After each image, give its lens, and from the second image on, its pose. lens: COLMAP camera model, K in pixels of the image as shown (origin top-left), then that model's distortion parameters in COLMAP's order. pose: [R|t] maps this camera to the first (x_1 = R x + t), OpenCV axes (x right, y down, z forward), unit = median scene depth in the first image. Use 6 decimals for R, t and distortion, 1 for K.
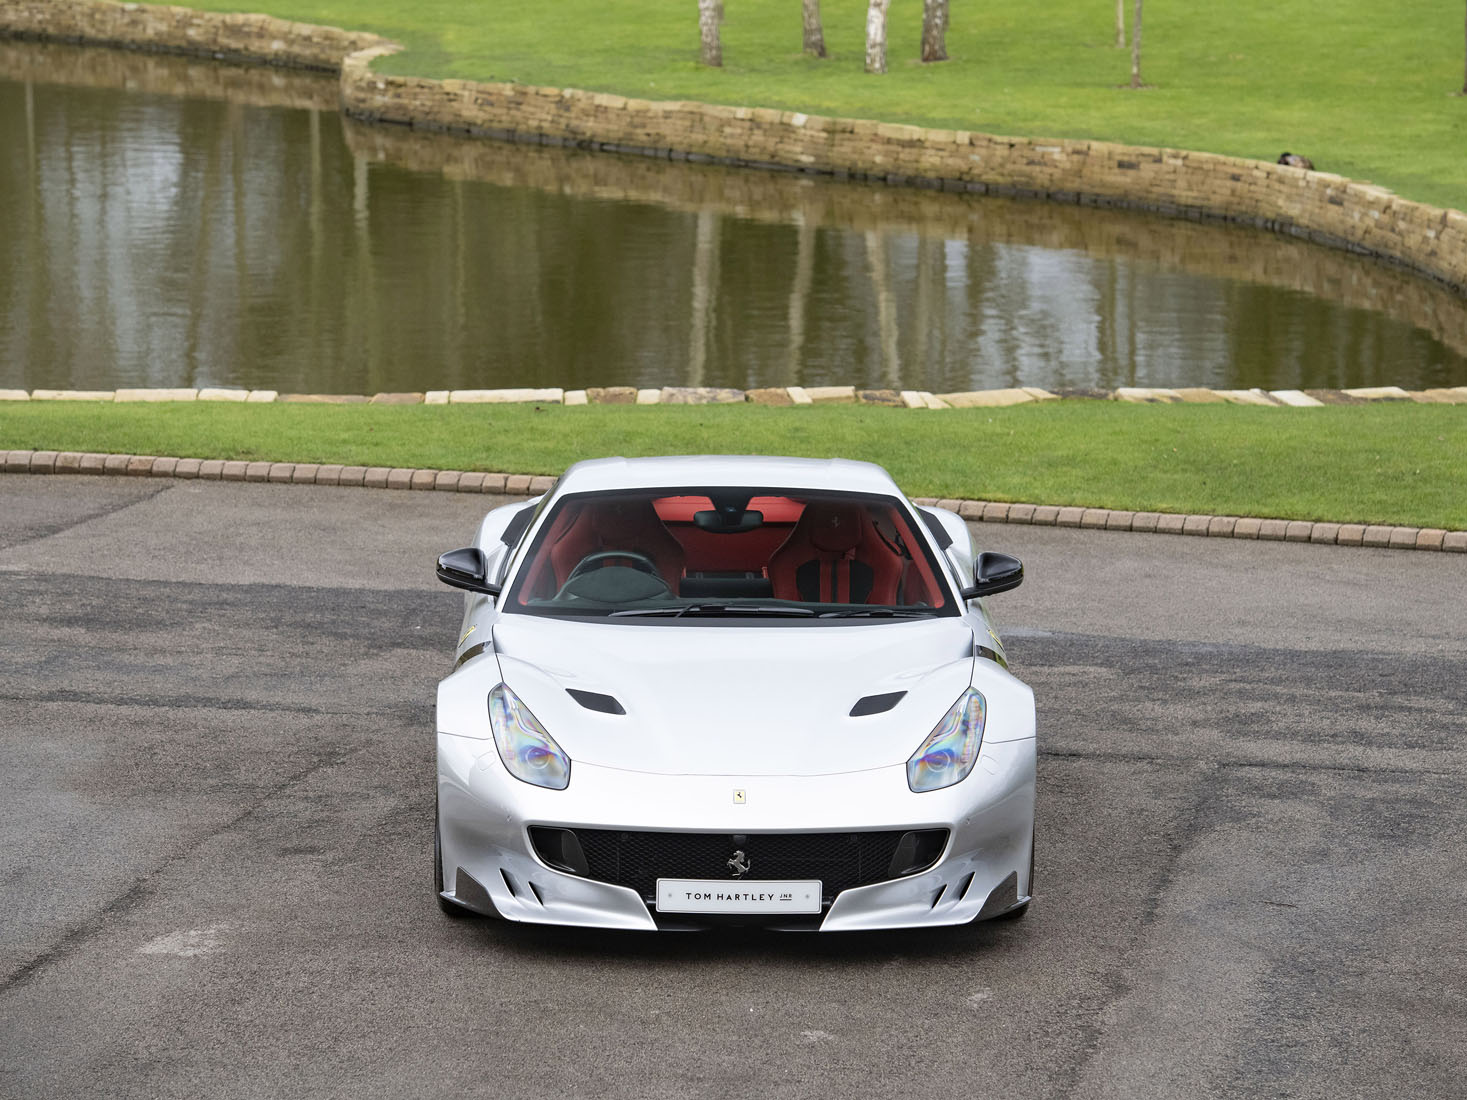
lens RADIAL K [[5054.8, 0, 748.5], [0, 5054.8, 542.2], [0, 0, 1]] dist [0.489857, 0.000000]
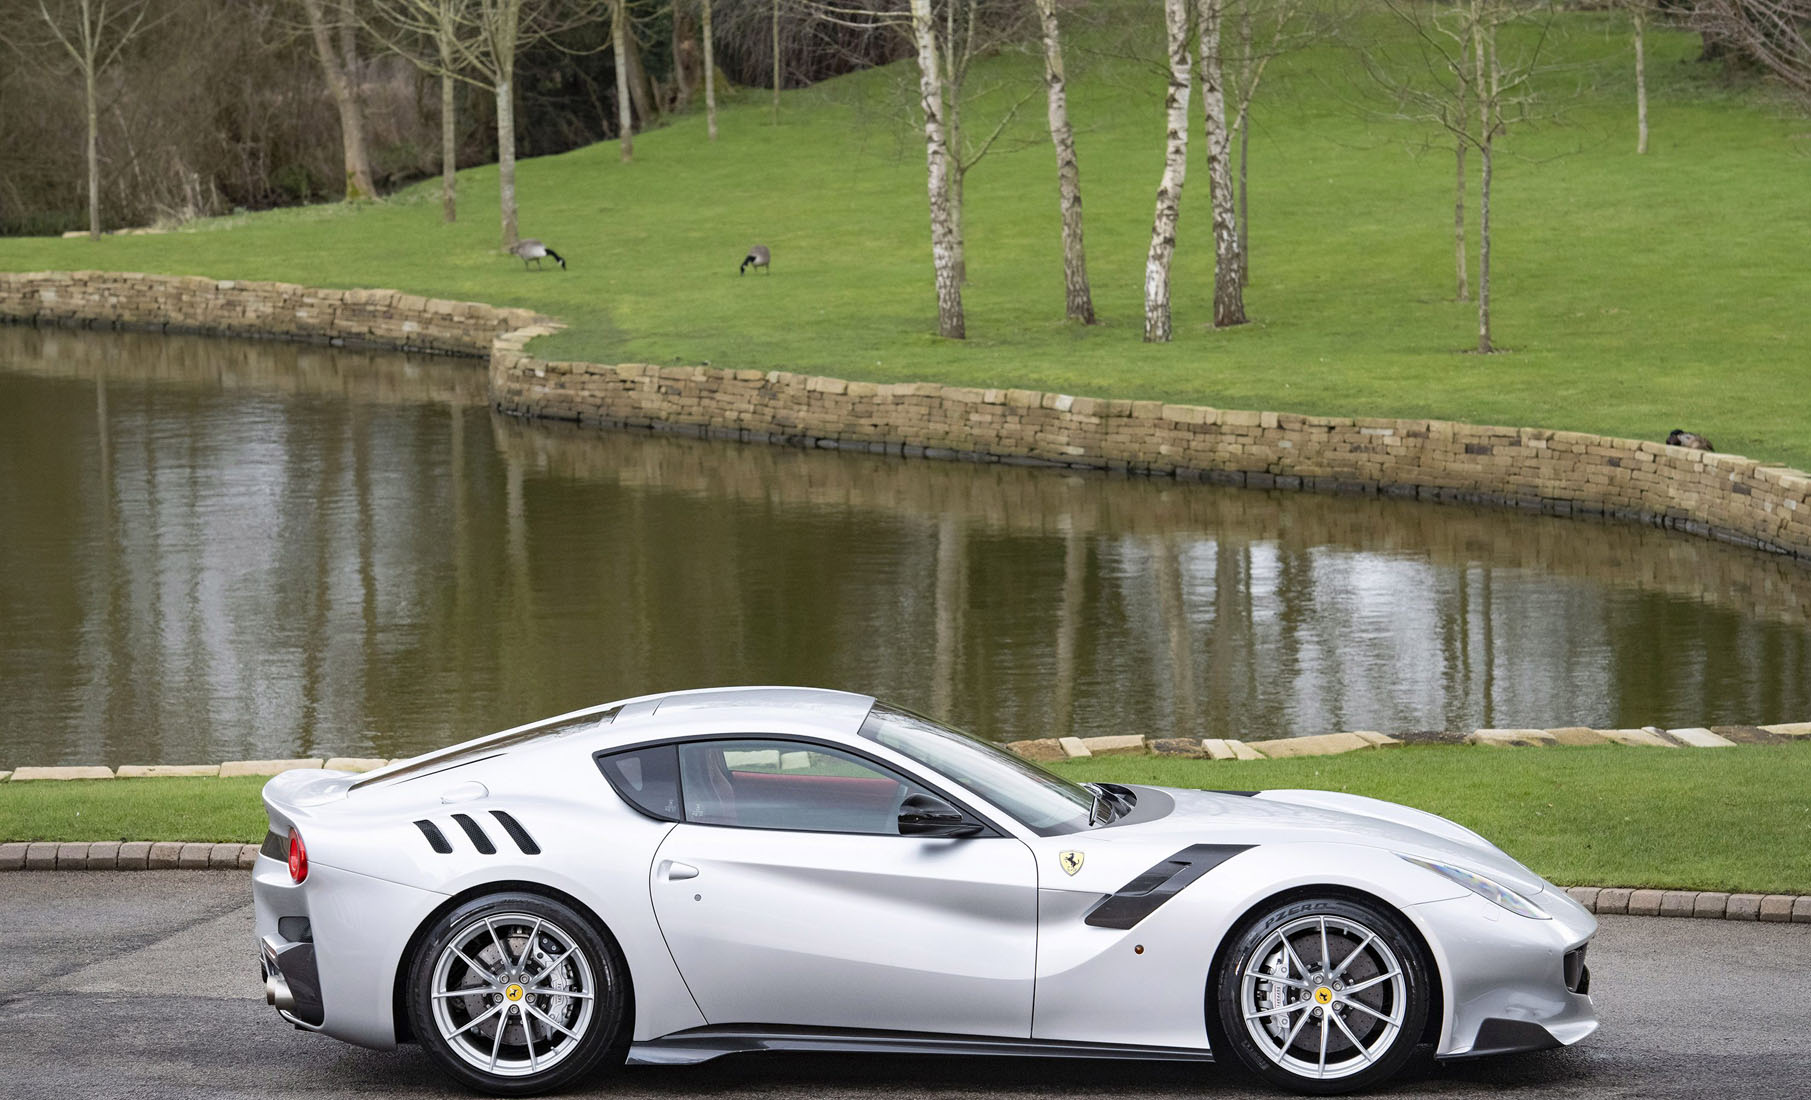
lens RADIAL K [[6372.5, 0, 929.1], [0, 6372.5, 676.9], [0, 0, 1]] dist [0.524561, 0.000000]
pose [[0.999647, -0.023903, -0.011609, -0.001008], [0.023416, 0.998910, -0.040369, -0.000041], [0.012562, 0.040083, 0.999117, -0.005012]]
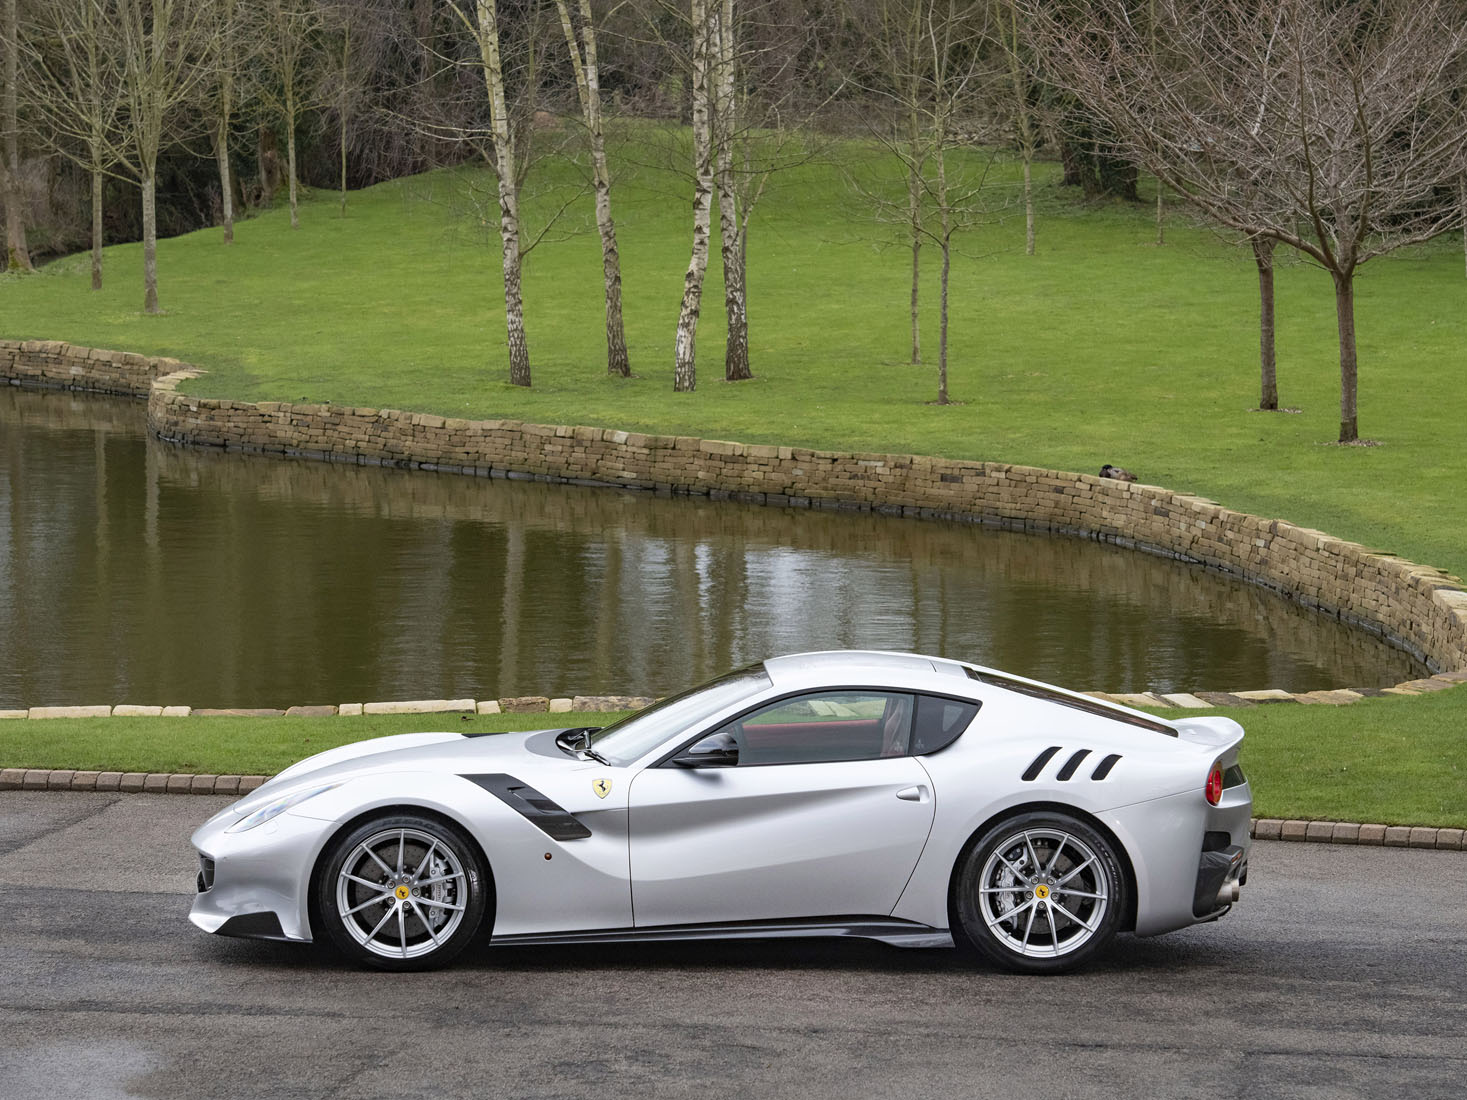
lens RADIAL K [[5034.0, 0, 771.2], [0, 5034.0, 527.7], [0, 0, 1]] dist [0.395812, 0.000000]
pose [[0.998211, -0.010596, 0.058837, -0.035316], [0.014447, 0.997754, -0.065411, 0.002228], [-0.058012, 0.066144, 0.996122, -0.008271]]
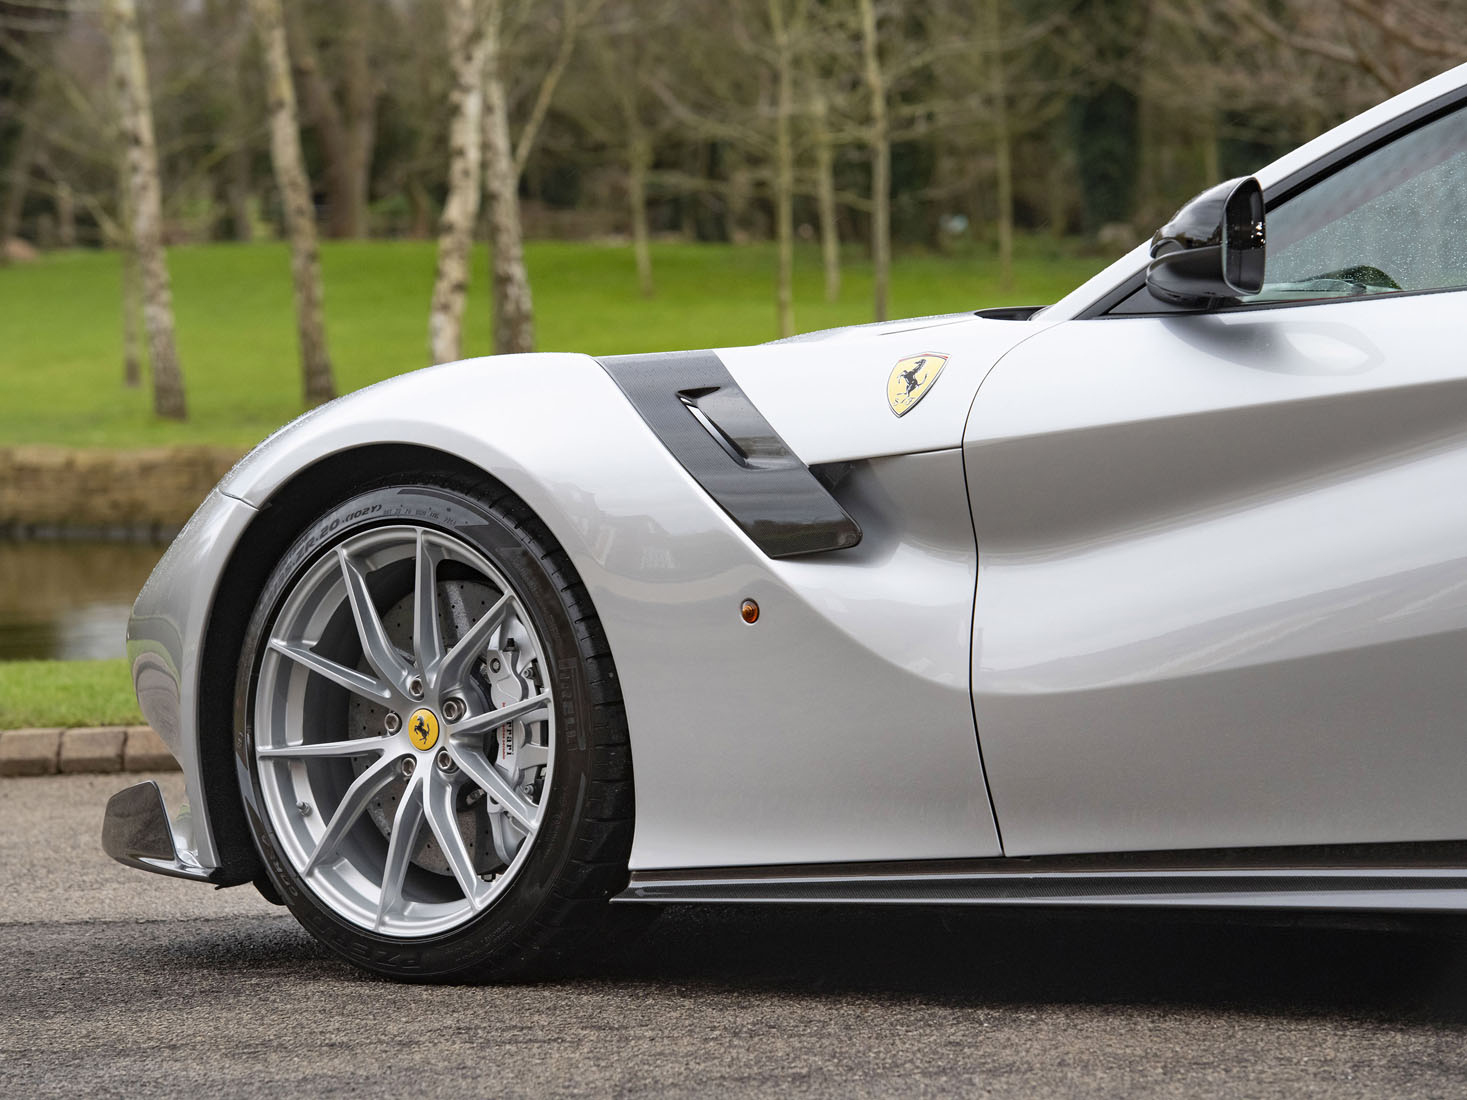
lens RADIAL K [[6515.6, 0, 733.5], [0, 6515.6, 552.6], [0, 0, 1]] dist [0.988256, 0.000000]
pose [[0.990954, -0.043276, 0.127029, -0.088113], [0.056754, 0.992907, -0.104472, 0.022068], [-0.121607, 0.110736, 0.986382, 0.410434]]
